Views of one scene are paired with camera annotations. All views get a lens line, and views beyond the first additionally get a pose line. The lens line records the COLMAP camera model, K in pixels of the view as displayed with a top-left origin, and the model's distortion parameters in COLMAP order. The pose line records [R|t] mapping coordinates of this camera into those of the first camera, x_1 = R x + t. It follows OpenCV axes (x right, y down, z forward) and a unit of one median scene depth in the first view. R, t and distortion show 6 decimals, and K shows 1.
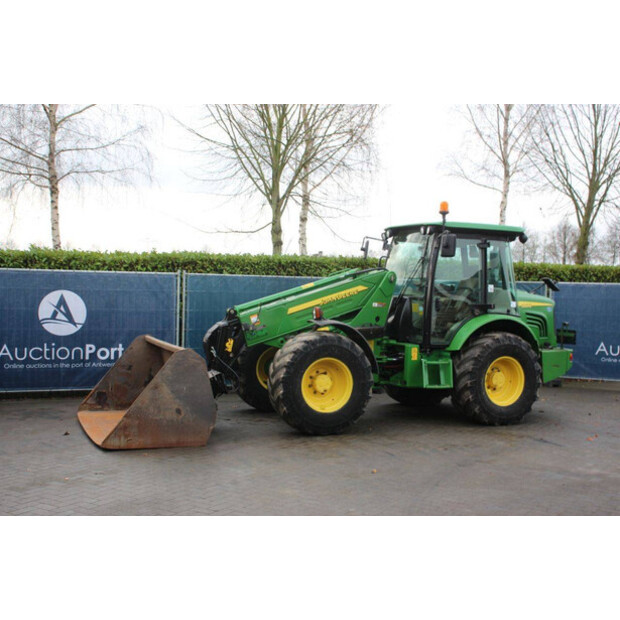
lens RADIAL K [[772.3, 0, 310.0], [0, 772.3, 310.0], [0, 0, 1]] dist [0.013482, 0.014721]
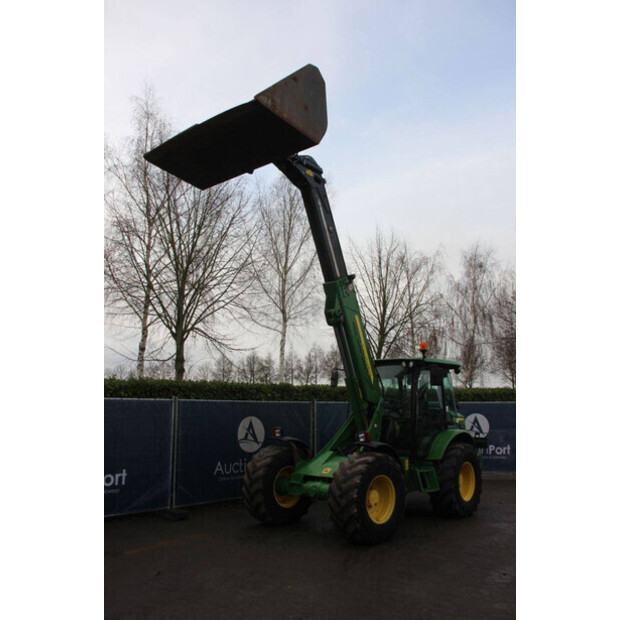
lens RADIAL K [[582.3, 0, 310.0], [0, 582.3, 310.0], [0, 0, 1]] dist [-0.083209, 0.008797]
pose [[0.903275, 0.054376, 0.425603, -0.404153], [0.024950, 0.983602, -0.178619, -0.024796], [-0.428336, 0.171961, 0.887106, 0.205465]]
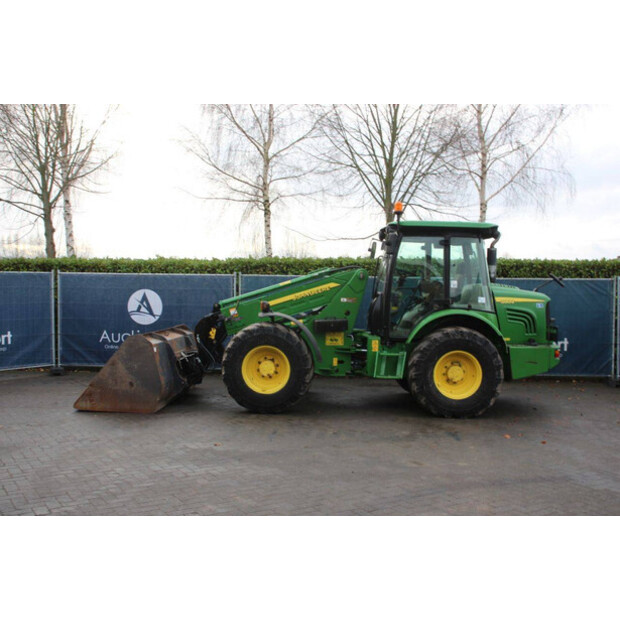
lens RADIAL K [[667.6, 0, 310.0], [0, 667.6, 310.0], [0, 0, 1]] dist [-0.044229, 0.003249]
pose [[0.905653, 0.006497, -0.423970, 0.438998], [-0.007172, 0.999974, 0.000003, 0.007684], [0.423959, 0.003038, 0.905676, 0.121749]]
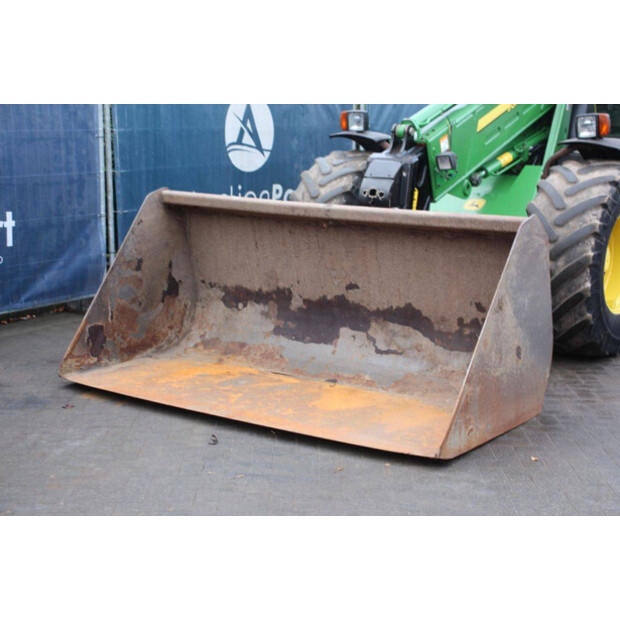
lens RADIAL K [[1102.0, 0, 310.0], [0, 1102.0, 310.0], [0, 0, 1]] dist [0.228779, 0.061806]
pose [[0.836007, -0.119490, 0.535550, -0.508001], [0.023927, 0.983012, 0.181975, -0.014752], [-0.548196, -0.139319, 0.824664, 0.421110]]
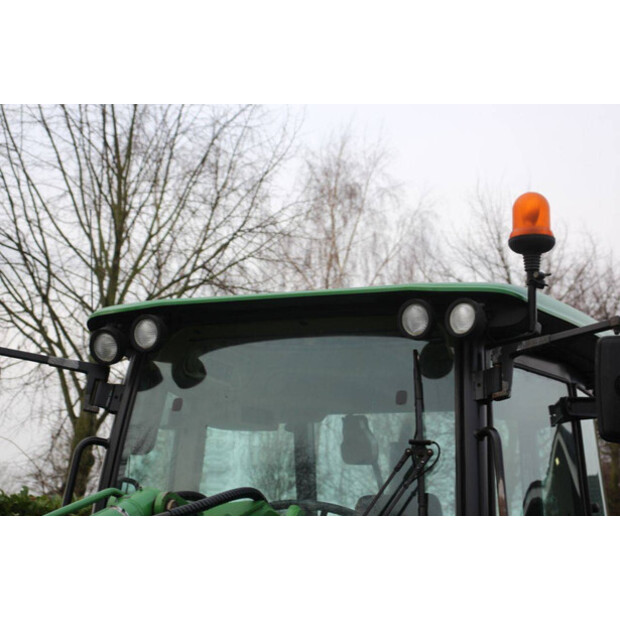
lens RADIAL K [[1465.7, 0, 310.0], [0, 1465.7, 310.0], [0, 0, 1]] dist [0.447173, 0.307396]
pose [[0.731405, 0.108868, 0.673197, -0.146742], [0.028945, 0.981329, -0.190145, -0.029880], [-0.681329, 0.158558, 0.714598, 0.729681]]
